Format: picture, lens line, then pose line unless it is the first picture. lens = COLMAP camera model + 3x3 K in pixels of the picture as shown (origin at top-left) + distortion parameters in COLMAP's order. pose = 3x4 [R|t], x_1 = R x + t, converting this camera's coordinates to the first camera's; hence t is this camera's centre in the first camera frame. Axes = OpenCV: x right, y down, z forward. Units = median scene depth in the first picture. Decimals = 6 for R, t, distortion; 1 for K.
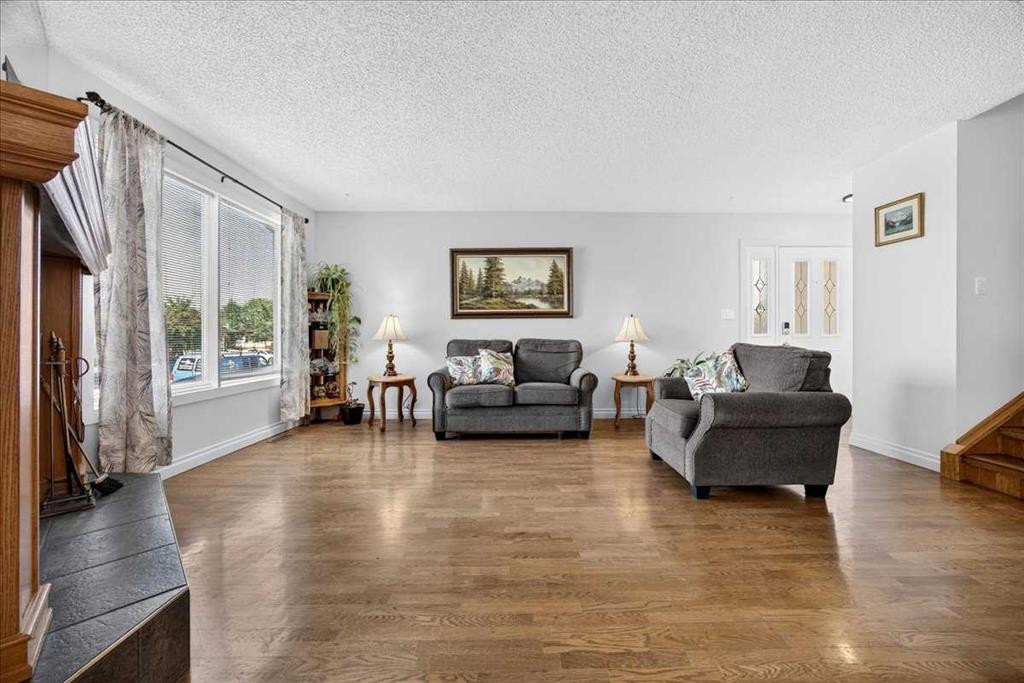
lens RADIAL K [[397.4, 0, 519.8], [0, 397.4, 336.1], [0, 0, 1]] dist [-0.028556, 0.010739]
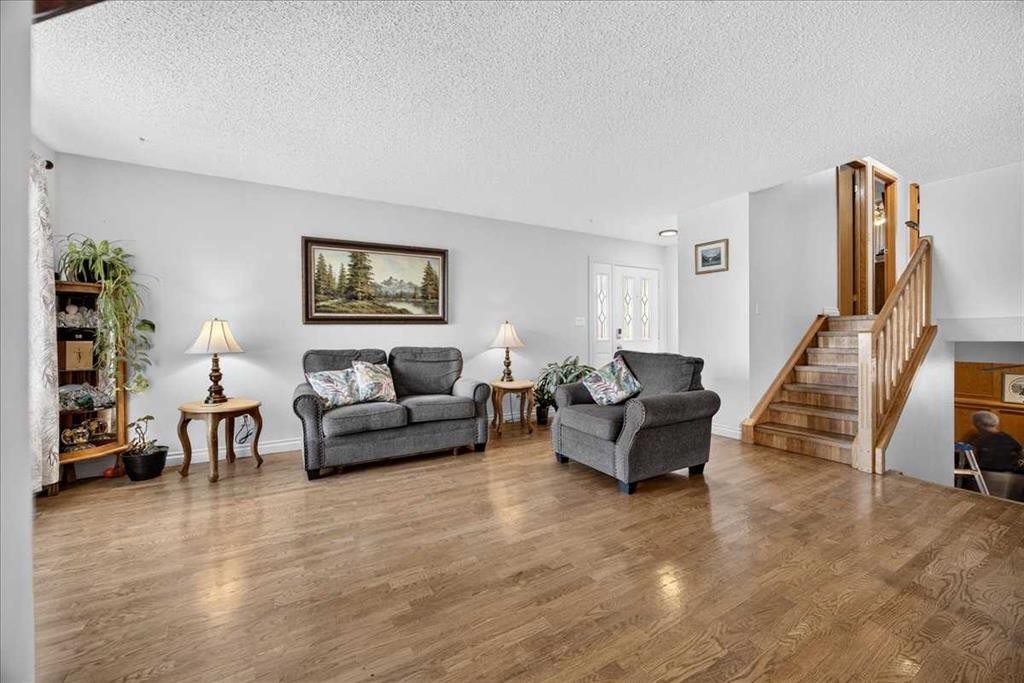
lens RADIAL K [[397.4, 0, 519.8], [0, 397.4, 336.1], [0, 0, 1]] dist [-0.028556, 0.010739]
pose [[0.869864, -0.006940, 0.493242, -0.199185], [0.005396, 0.999975, 0.004555, -0.022281], [-0.493261, -0.001300, 0.869880, 0.098060]]
